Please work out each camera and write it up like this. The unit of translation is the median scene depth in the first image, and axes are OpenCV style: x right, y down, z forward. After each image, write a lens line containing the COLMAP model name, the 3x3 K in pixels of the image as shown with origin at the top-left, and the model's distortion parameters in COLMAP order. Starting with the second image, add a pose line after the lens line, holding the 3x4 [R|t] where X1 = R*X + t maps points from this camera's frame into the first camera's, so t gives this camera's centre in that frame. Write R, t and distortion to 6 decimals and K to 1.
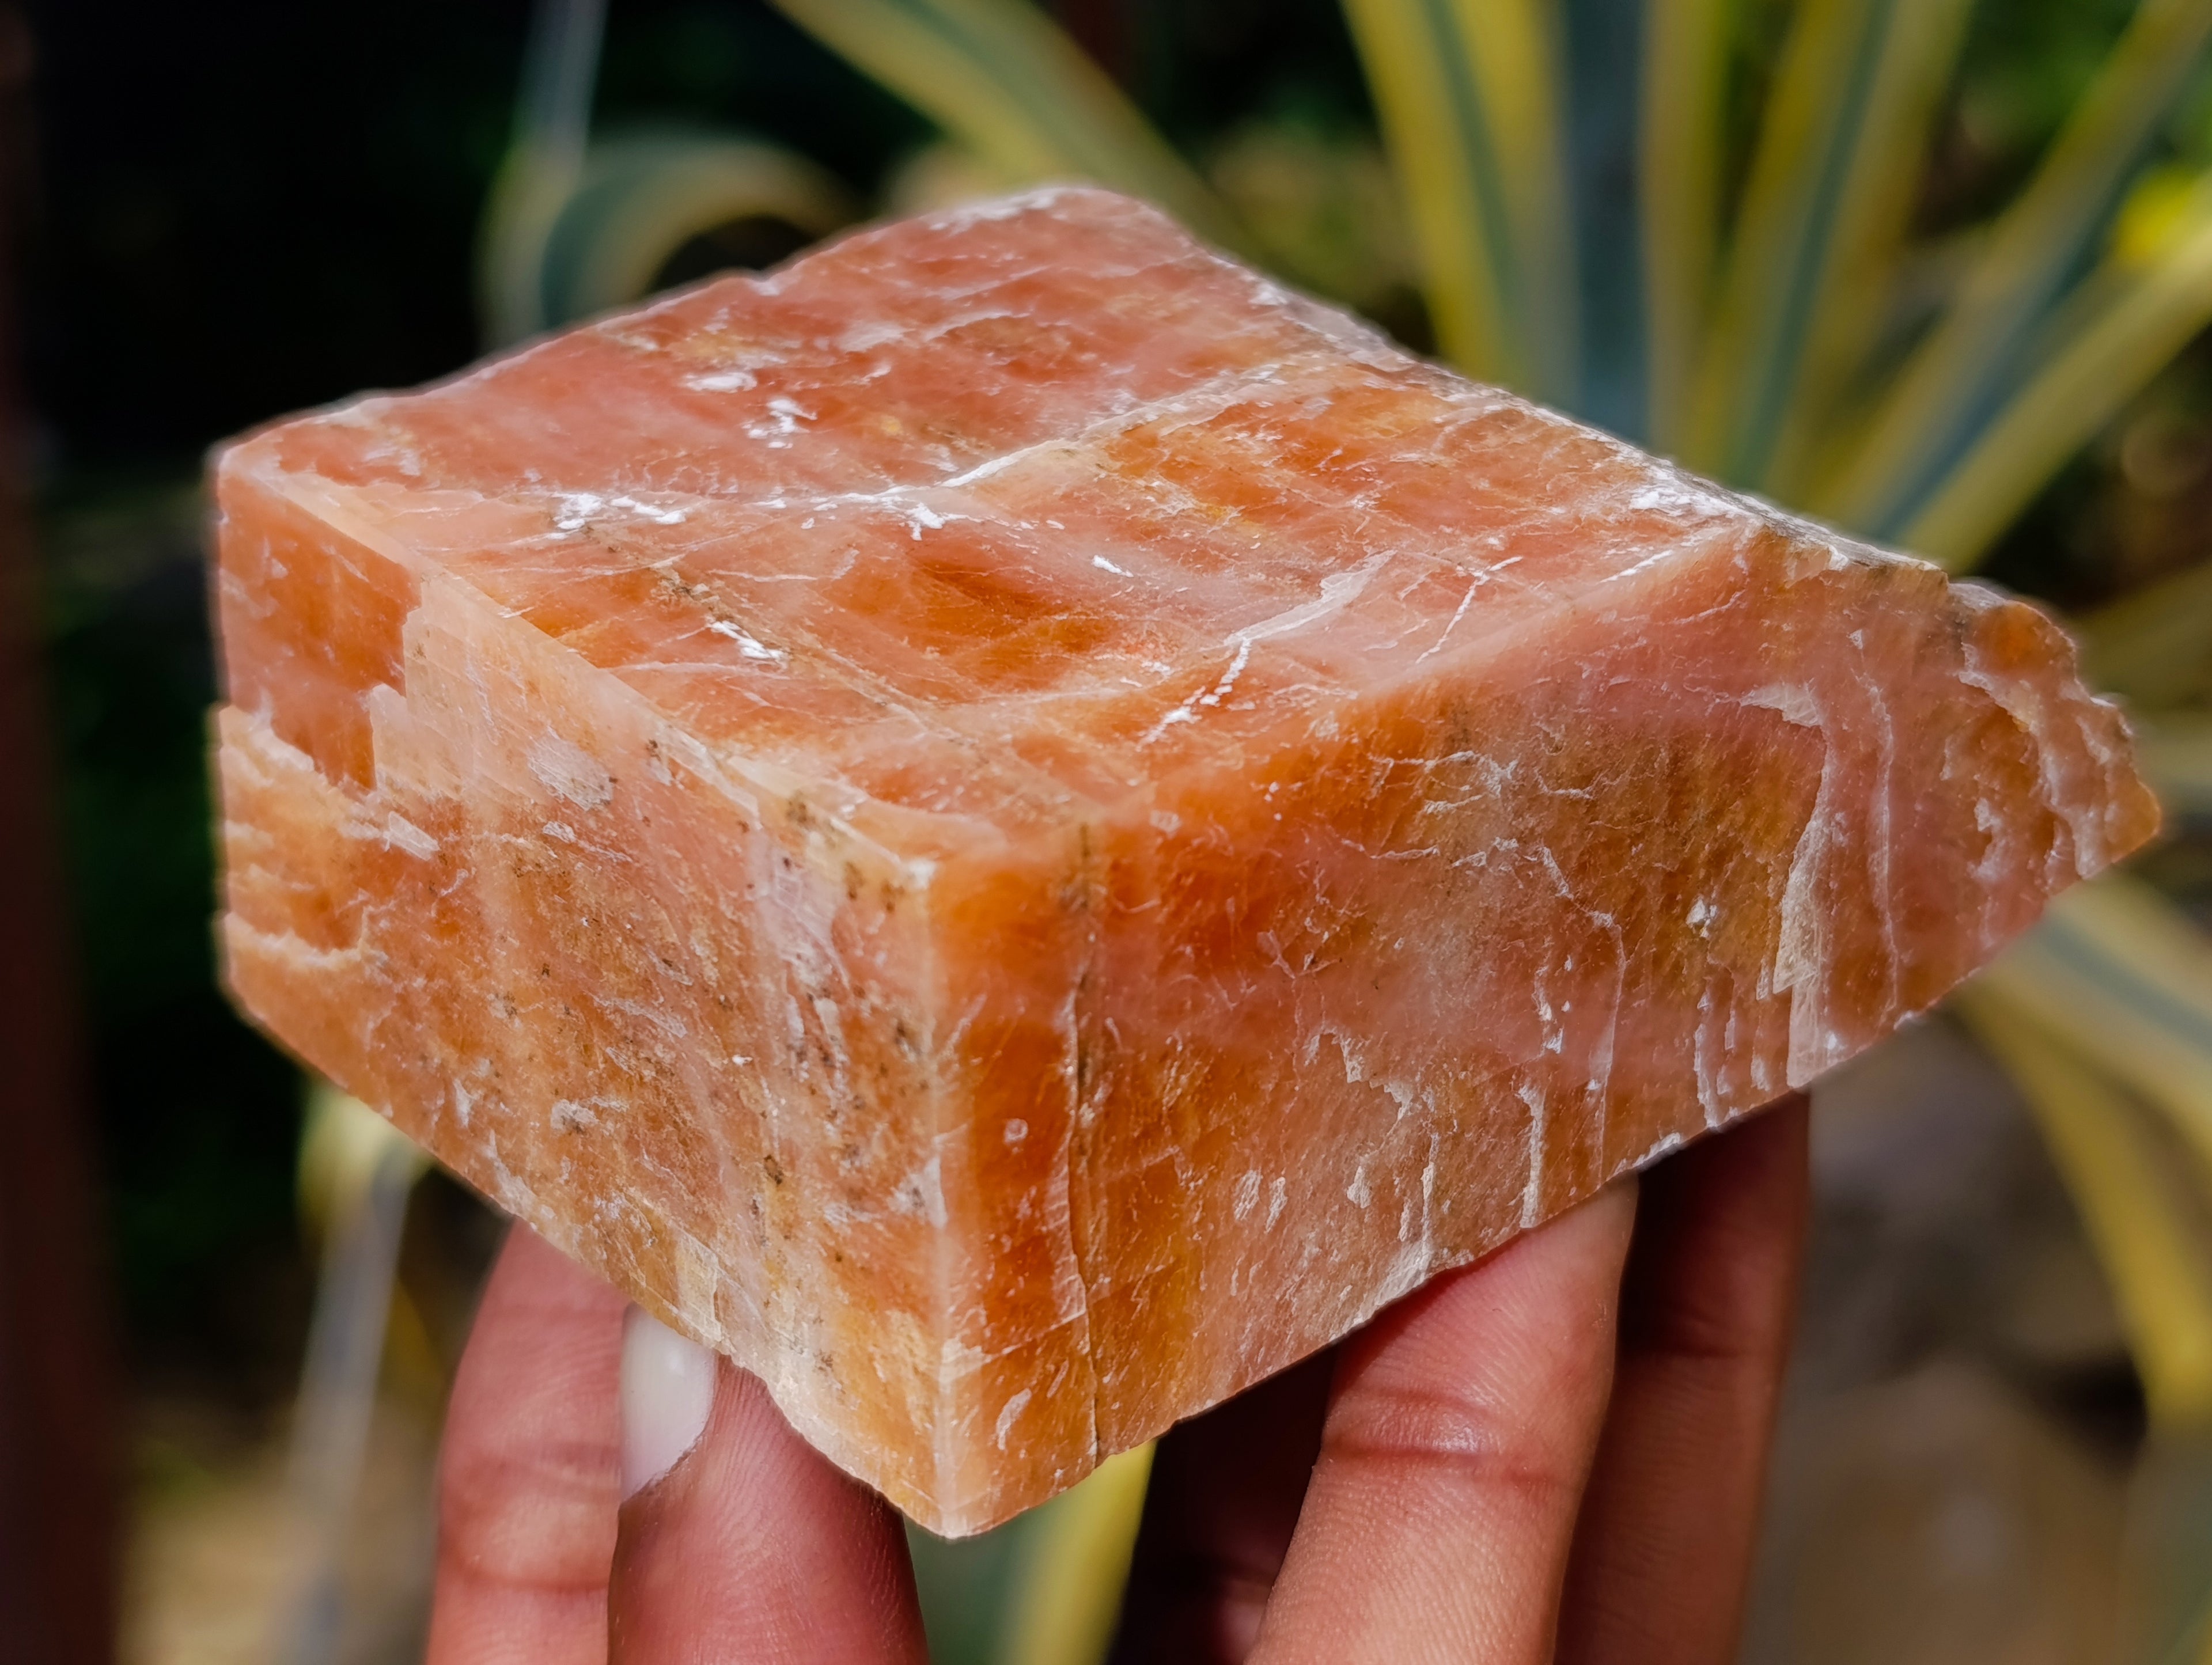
lens RADIAL K [[3297.8, 0, 1106.0], [0, 3297.8, 832.5], [0, 0, 1]] dist [0.365358, -2.804379]
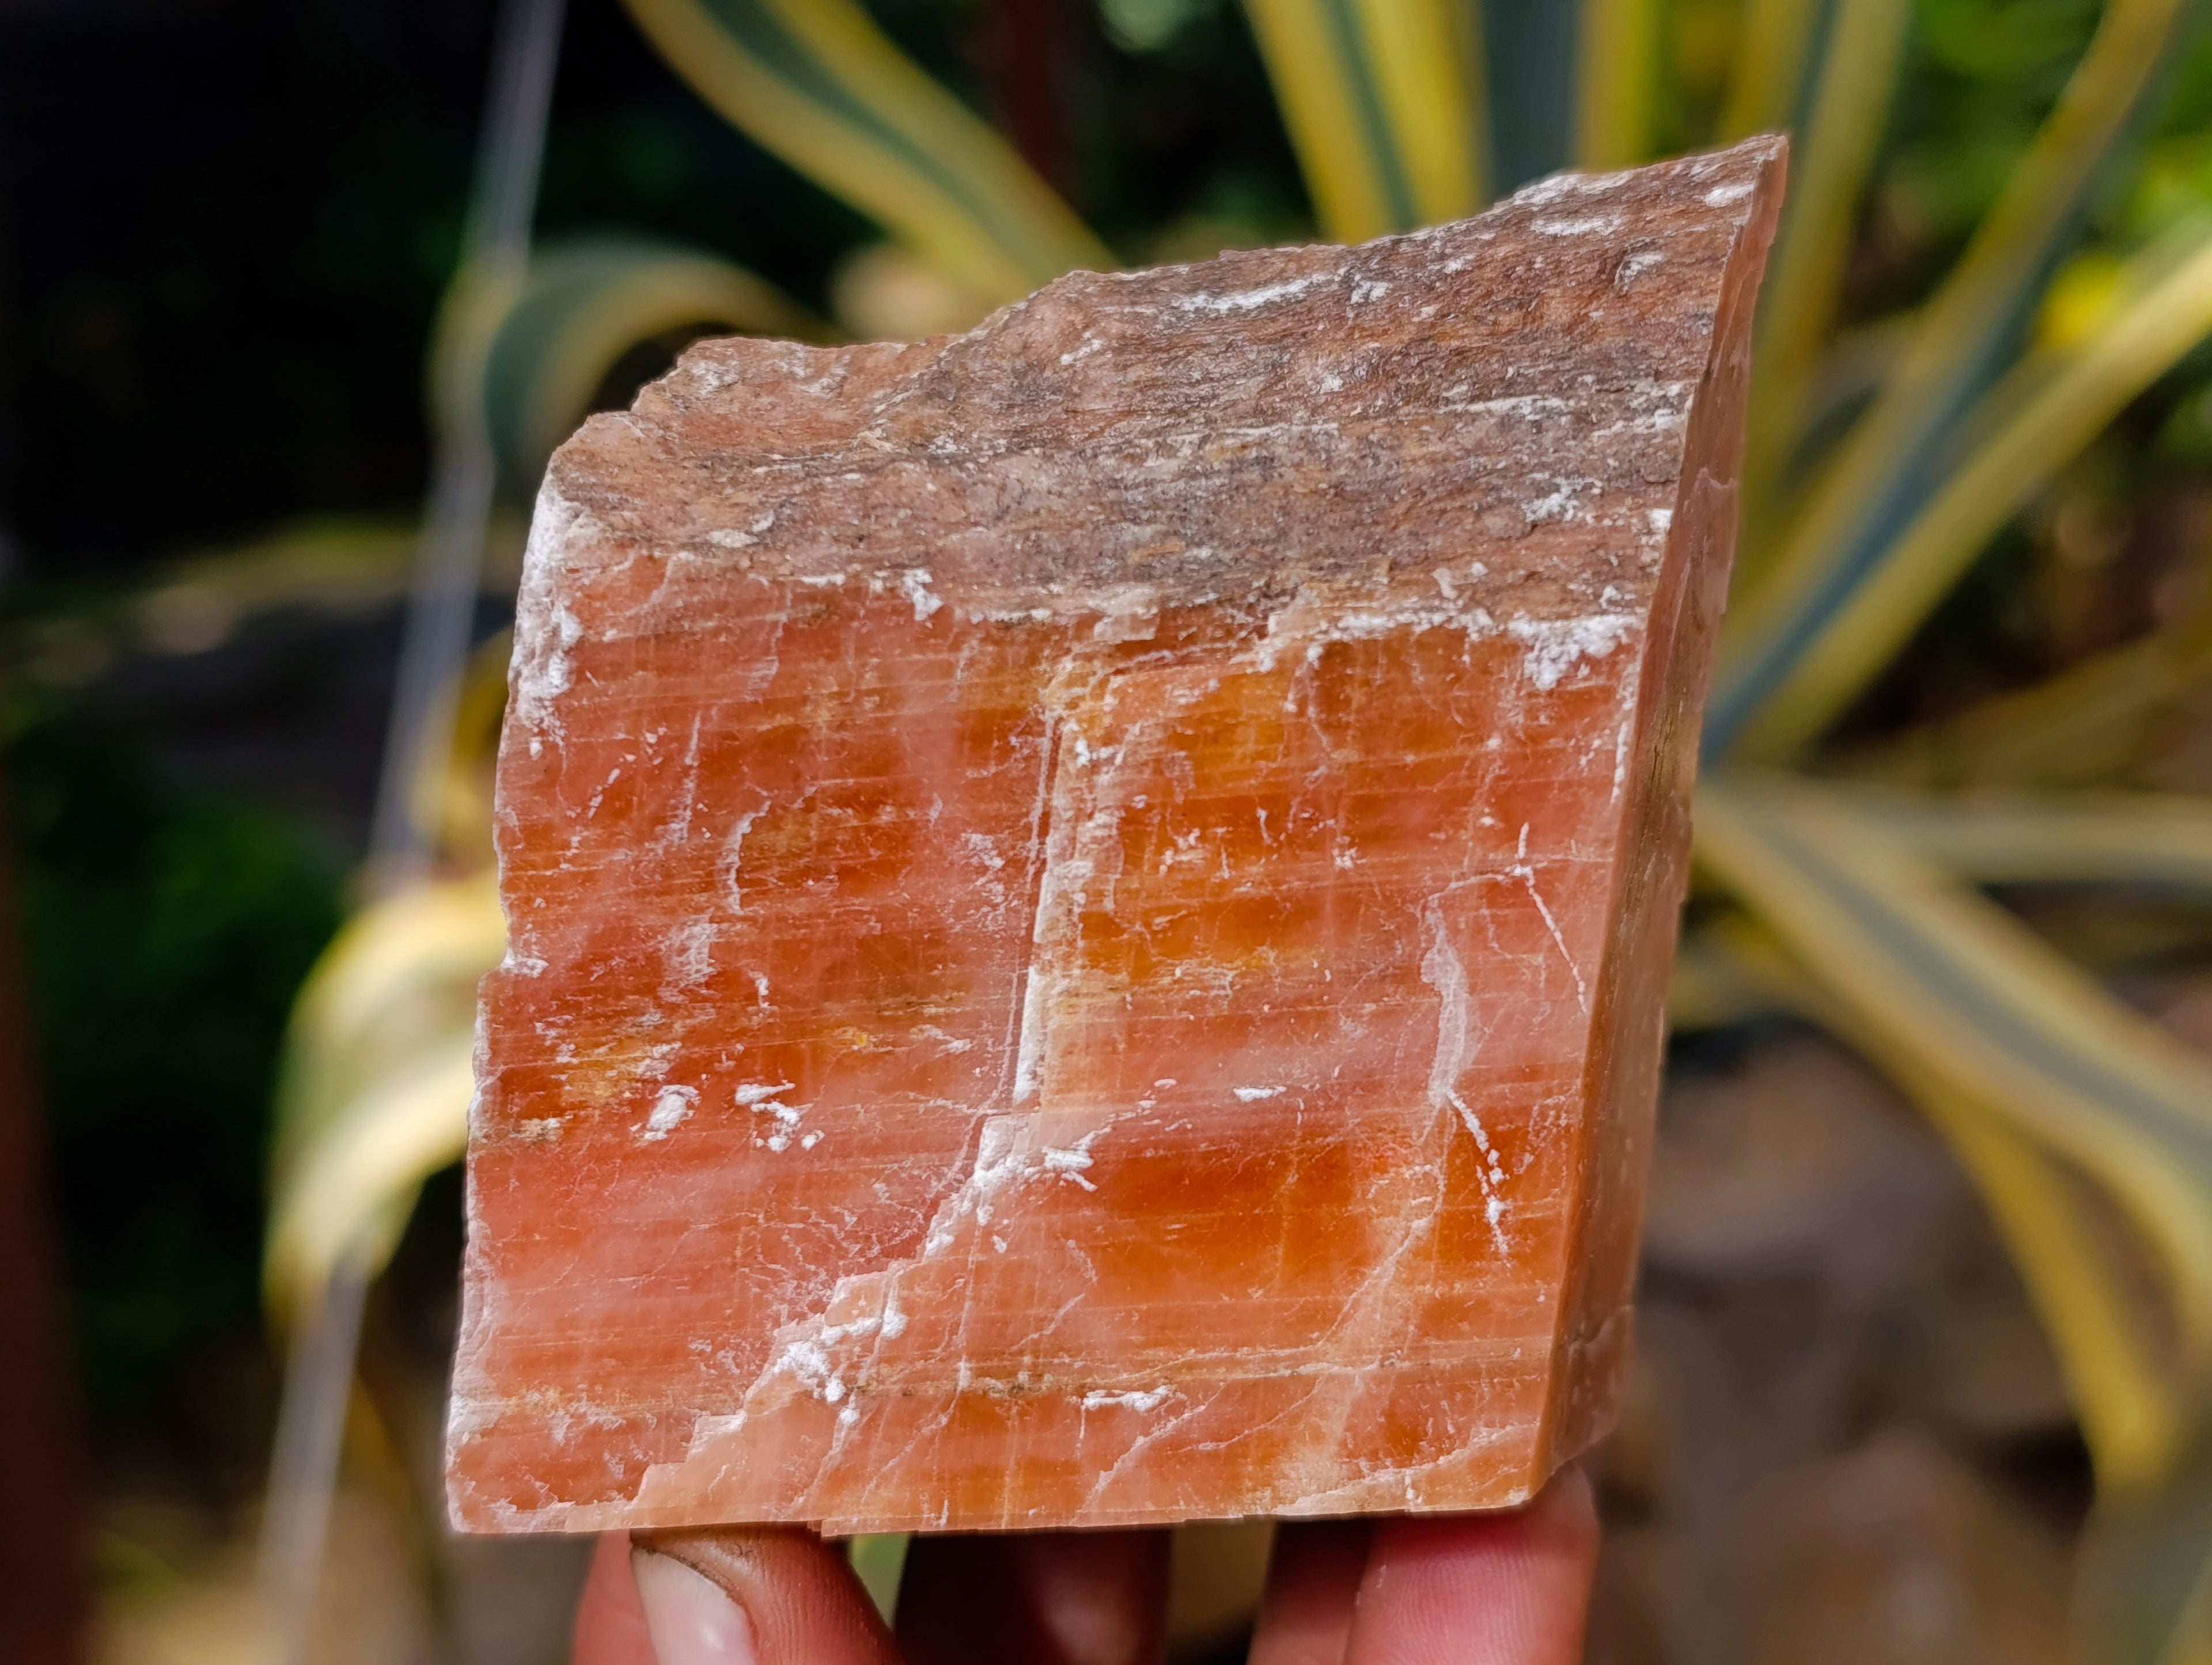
lens RADIAL K [[3297.8, 0, 1106.0], [0, 3297.8, 832.5], [0, 0, 1]] dist [0.365358, -2.804379]
pose [[0.631582, -0.764541, -0.128768, 0.169121], [0.480461, 0.255606, 0.838942, -1.004792], [-0.608491, -0.591729, 0.528768, 0.503946]]
